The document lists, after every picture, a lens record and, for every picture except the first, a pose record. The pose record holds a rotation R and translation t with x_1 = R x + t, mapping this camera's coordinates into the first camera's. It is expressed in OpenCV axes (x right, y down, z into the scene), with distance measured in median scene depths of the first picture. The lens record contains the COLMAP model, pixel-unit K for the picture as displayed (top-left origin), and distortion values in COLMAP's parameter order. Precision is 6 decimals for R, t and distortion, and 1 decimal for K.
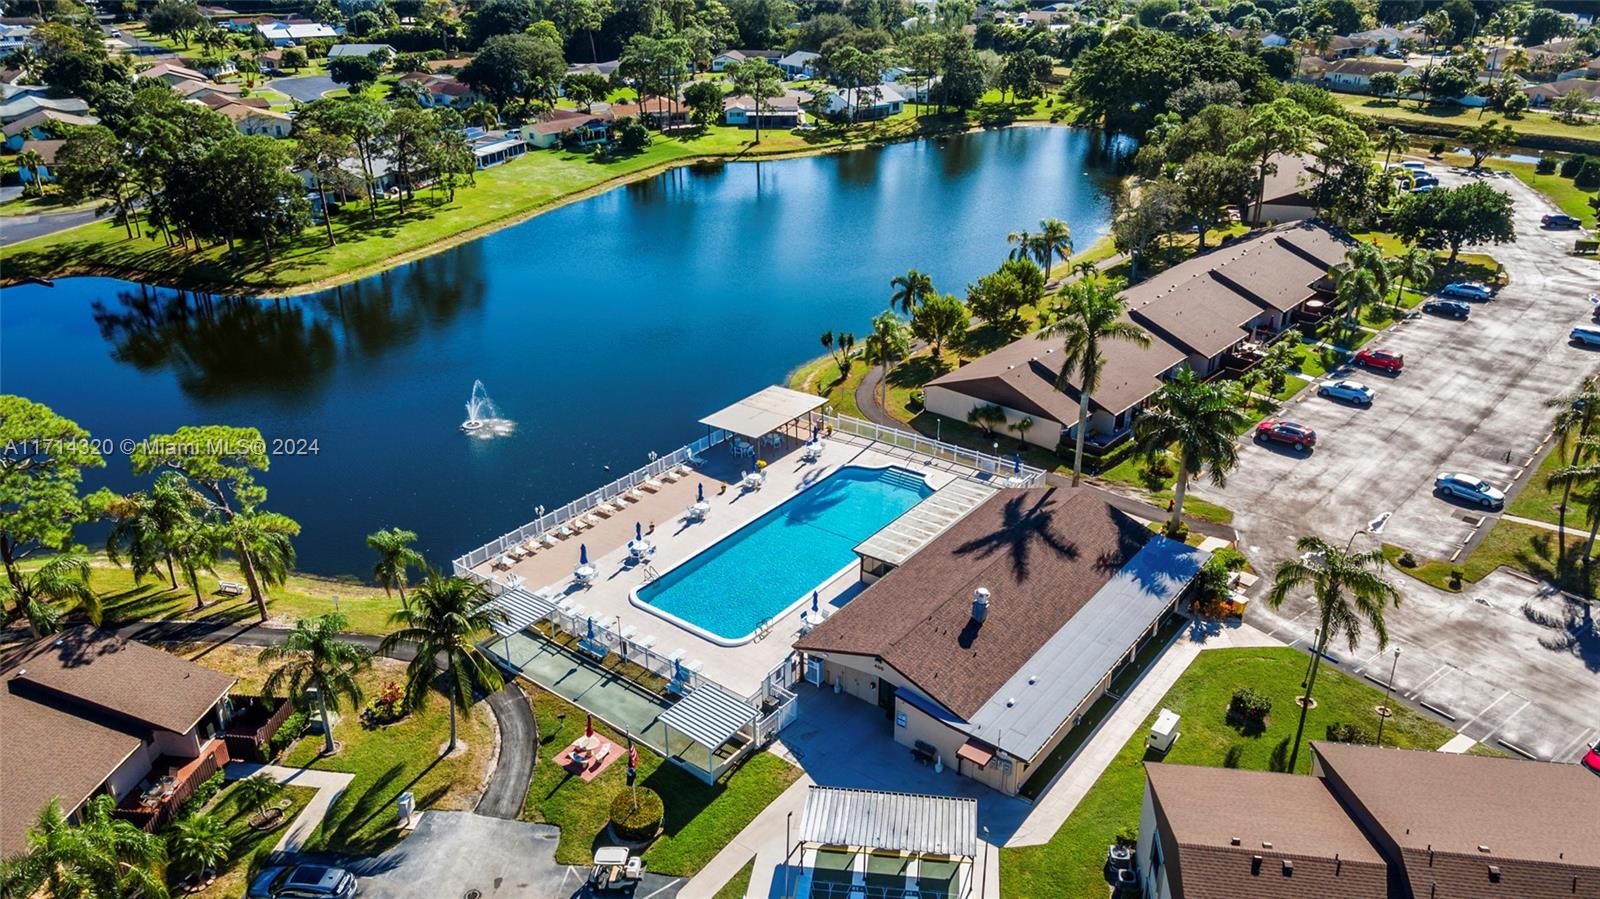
lens RADIAL K [[1160.3, 0, 804.8], [0, 1160.3, 437.0], [0, 0, 1]] dist [0.043712, -0.001549]
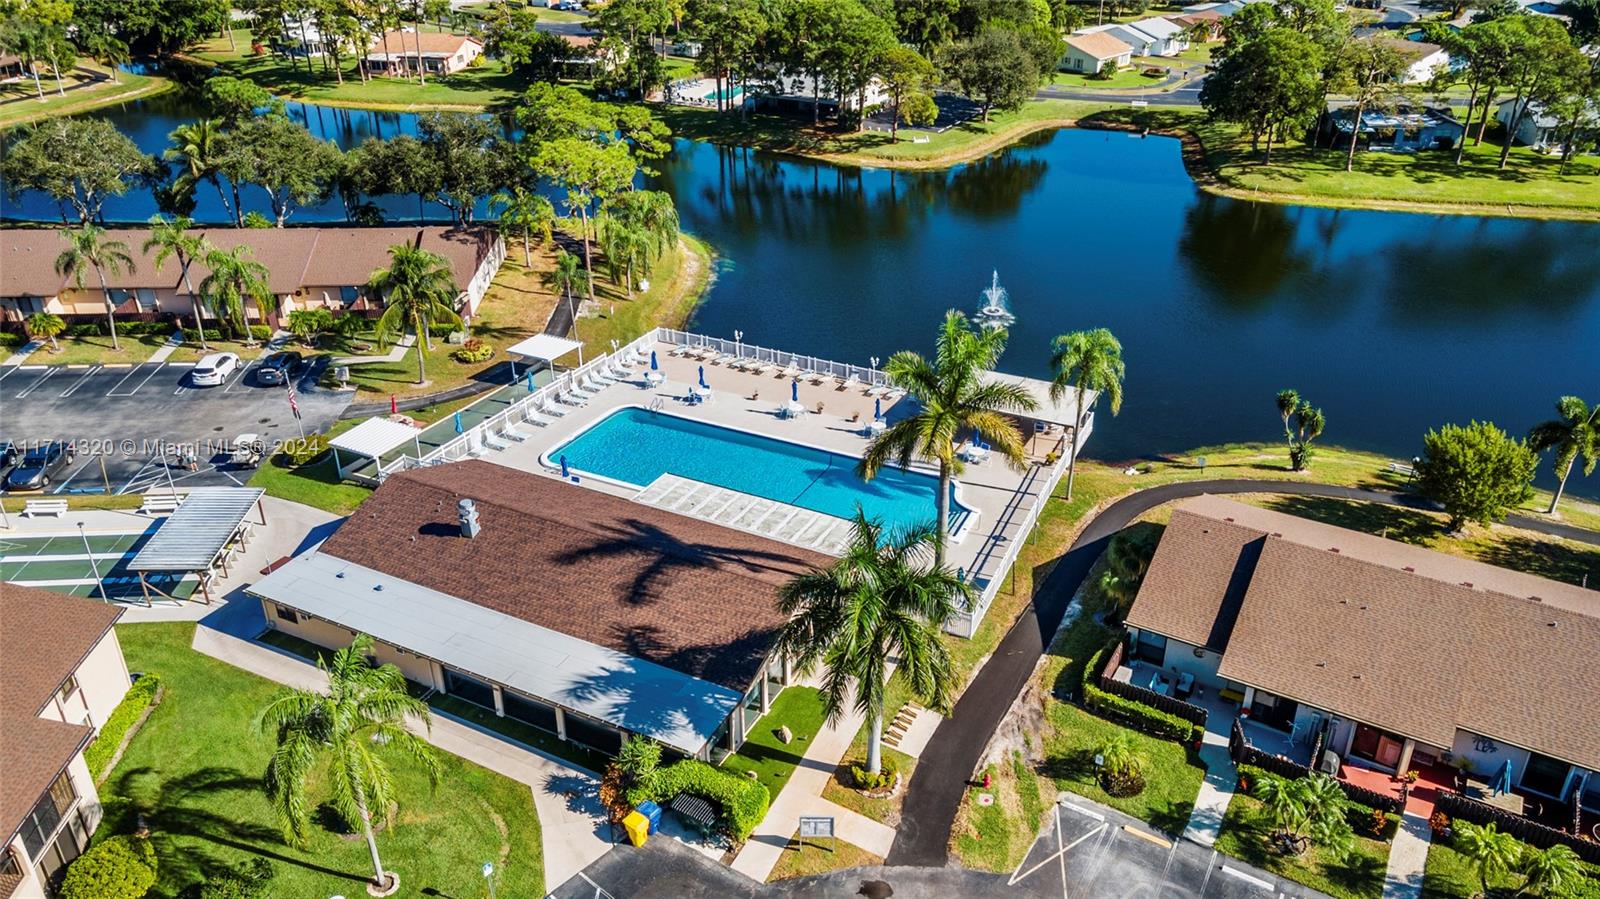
lens RADIAL K [[1147.2, 0, 800.0], [0, 1147.2, 449.5], [0, 0, 1]] dist [0.021502, 0.052495]
pose [[0.187039, 0.458722, -0.868672, 0.720517], [-0.411530, 0.839532, 0.354725, -0.237774], [0.891997, 0.291138, 0.345803, 0.713942]]
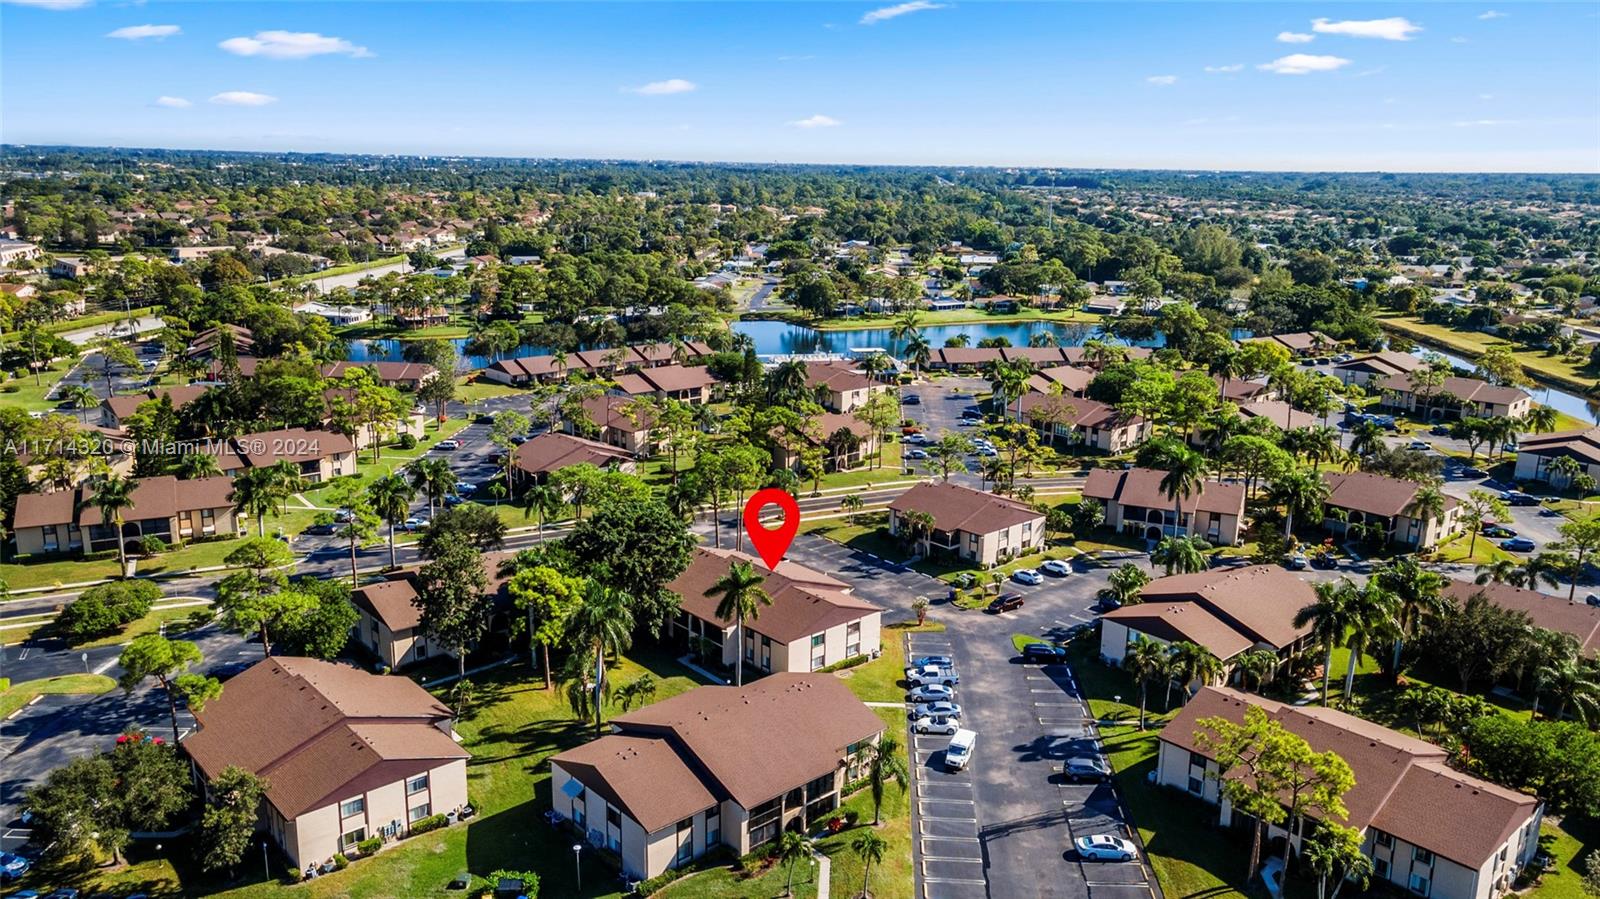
lens RADIAL K [[1160.3, 0, 804.8], [0, 1160.3, 437.0], [0, 0, 1]] dist [0.043712, -0.001549]
pose [[0.755468, 0.164906, -0.634094, 2.451000], [-0.289624, 0.952168, -0.097435, 0.742210], [0.587696, 0.257258, 0.767093, -2.057370]]
